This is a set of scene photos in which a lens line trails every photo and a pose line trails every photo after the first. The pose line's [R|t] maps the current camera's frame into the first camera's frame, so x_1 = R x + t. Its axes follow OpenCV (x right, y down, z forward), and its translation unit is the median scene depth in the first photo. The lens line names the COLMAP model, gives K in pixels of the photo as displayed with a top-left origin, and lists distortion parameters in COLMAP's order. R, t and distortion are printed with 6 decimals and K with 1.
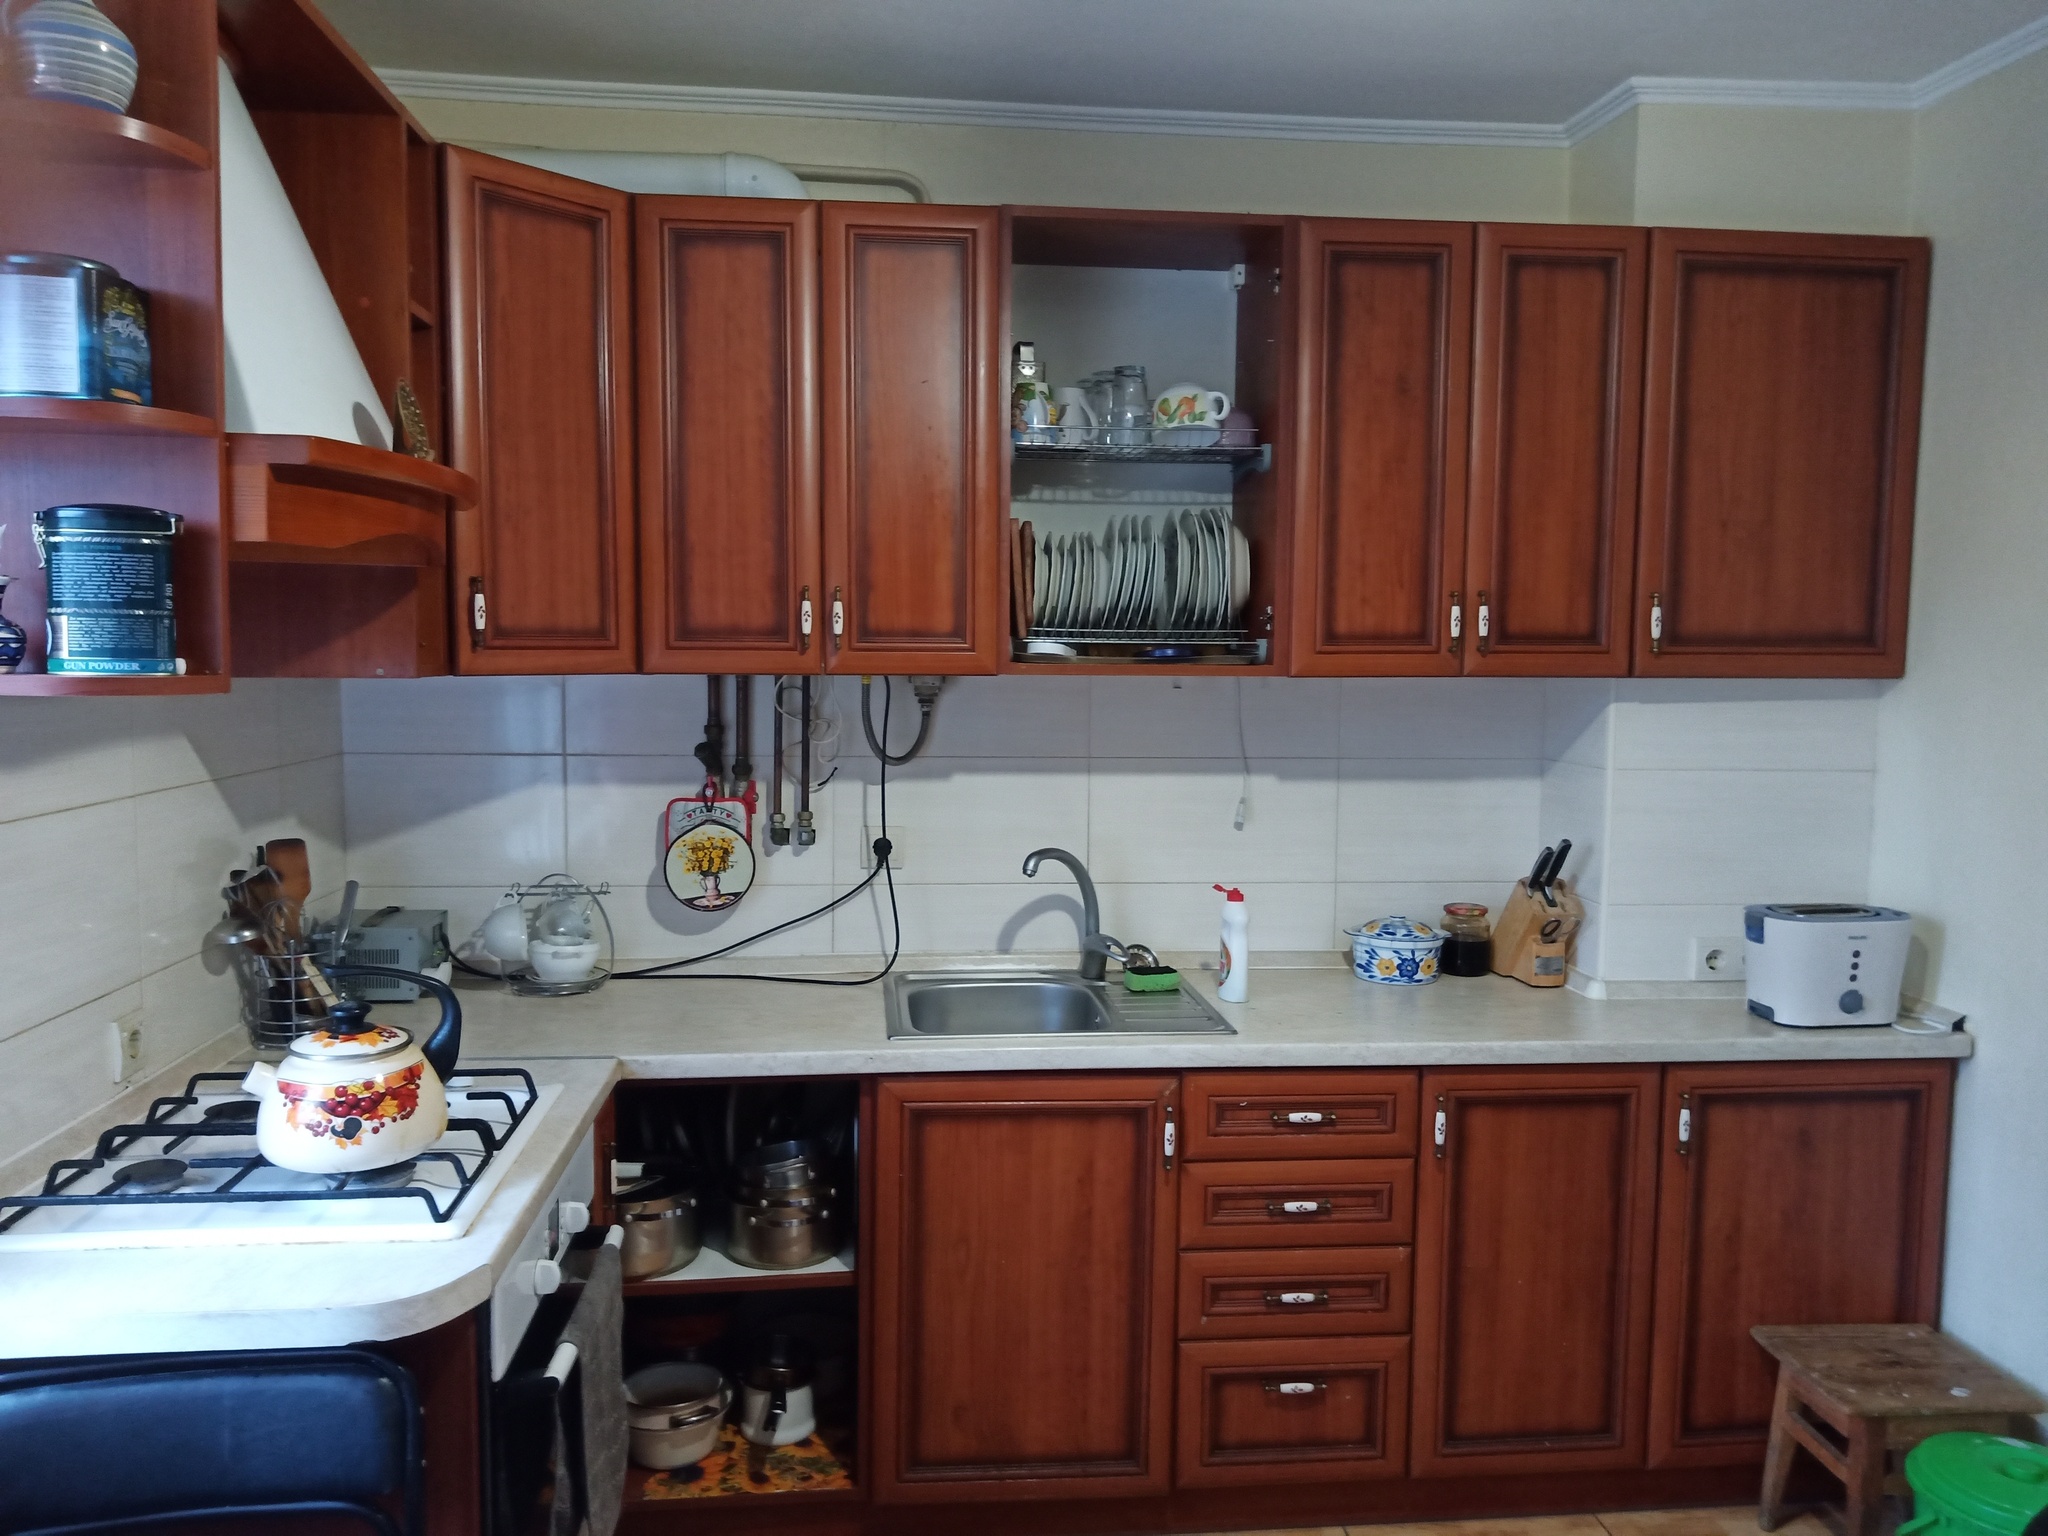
lens RADIAL K [[1589.8, 0, 1004.1], [0, 1589.8, 776.6], [0, 0, 1]] dist [0.074615, -0.140134]
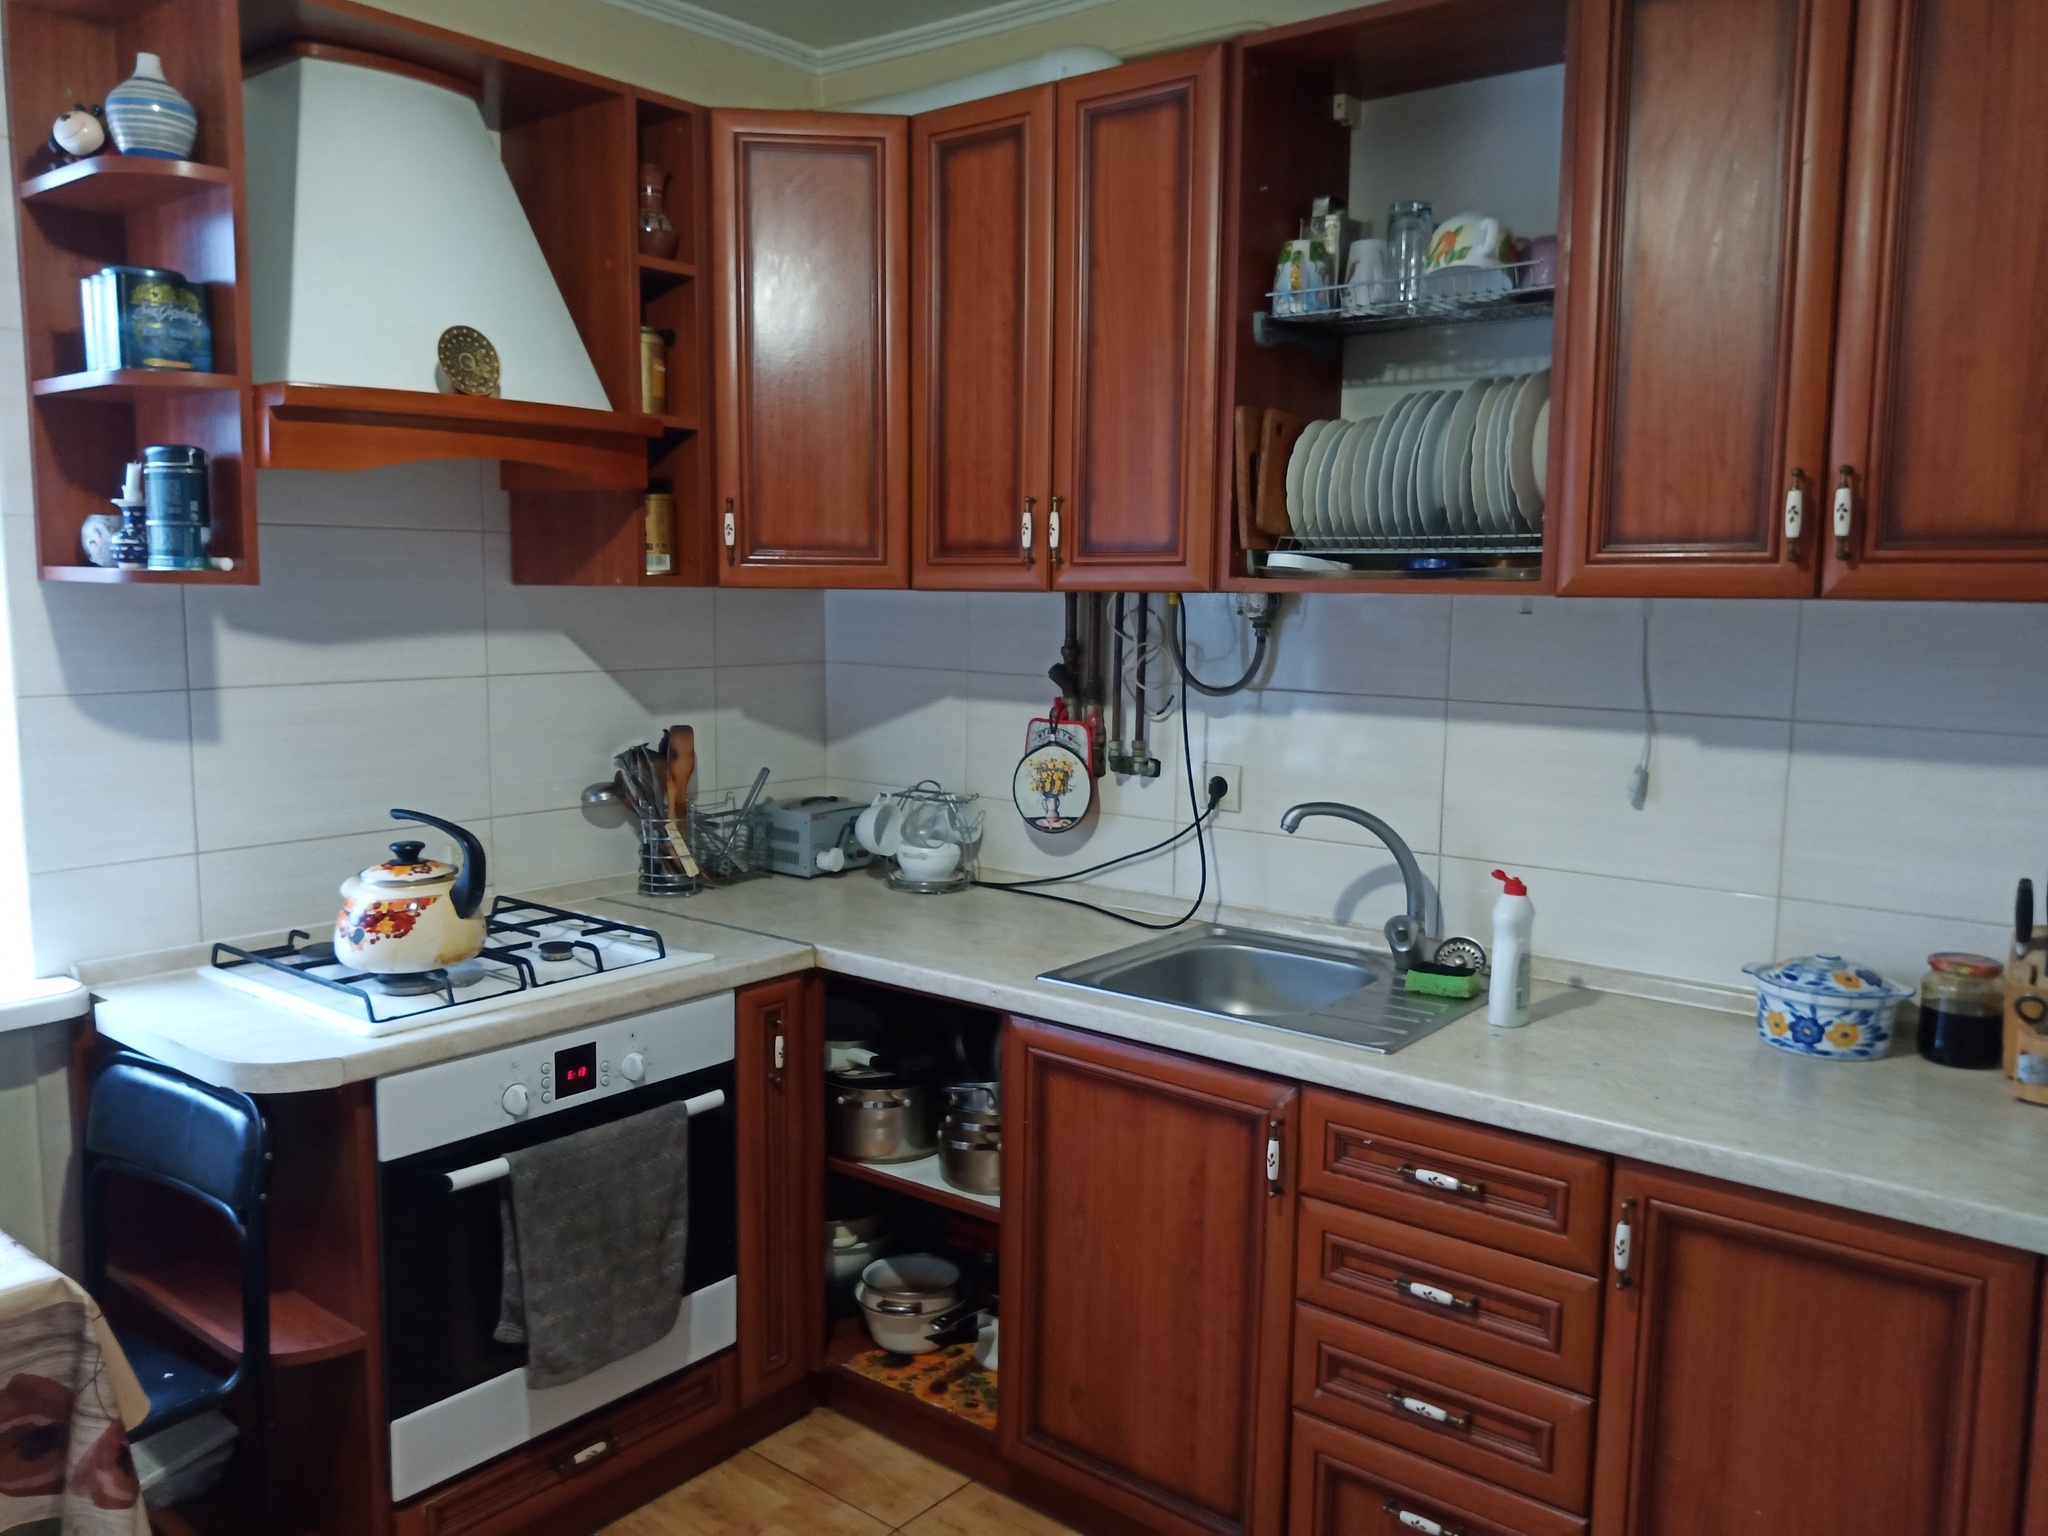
lens RADIAL K [[1589.8, 0, 1004.1], [0, 1589.8, 776.6], [0, 0, 1]] dist [0.074615, -0.140134]
pose [[0.705155, 0.085612, -0.703866, 0.536439], [-0.063349, 0.996321, 0.057718, -0.006453], [0.706217, 0.003889, 0.707984, 0.305296]]
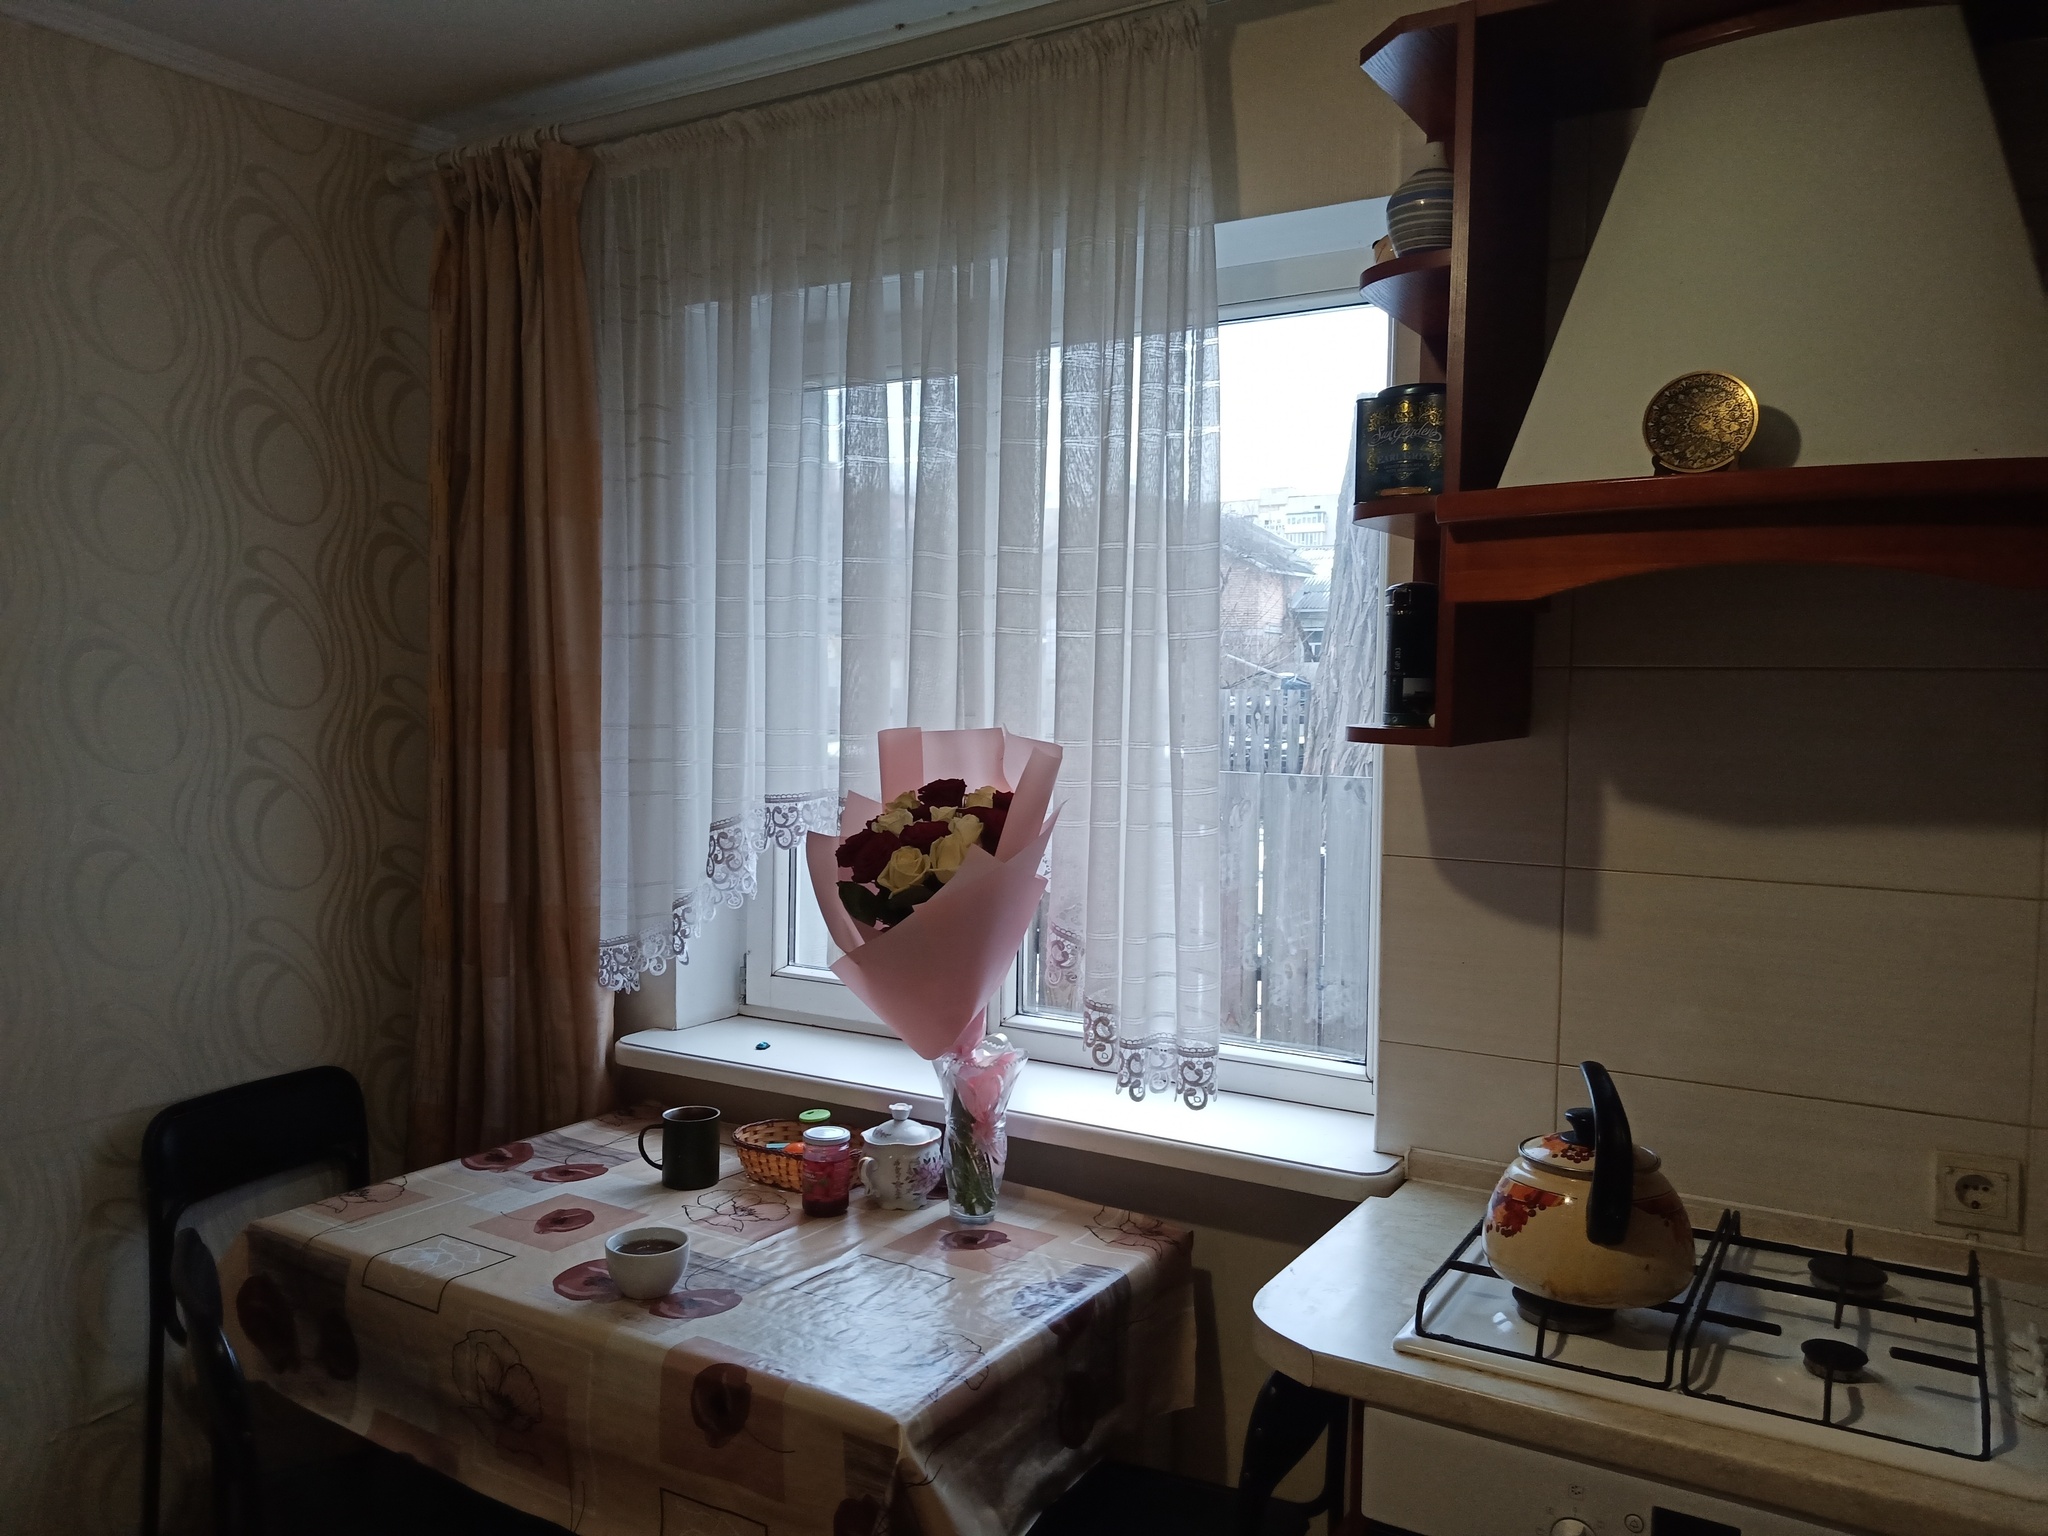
lens RADIAL K [[1607.9, 0, 1027.8], [0, 1607.9, 782.4], [0, 0, 1]] dist [0.009413, 0.011311]
pose [[-0.606879, 0.023658, -0.794442, 0.318952], [-0.088276, 0.991366, 0.096957, -0.063177], [0.789876, 0.128972, -0.599551, 0.860559]]
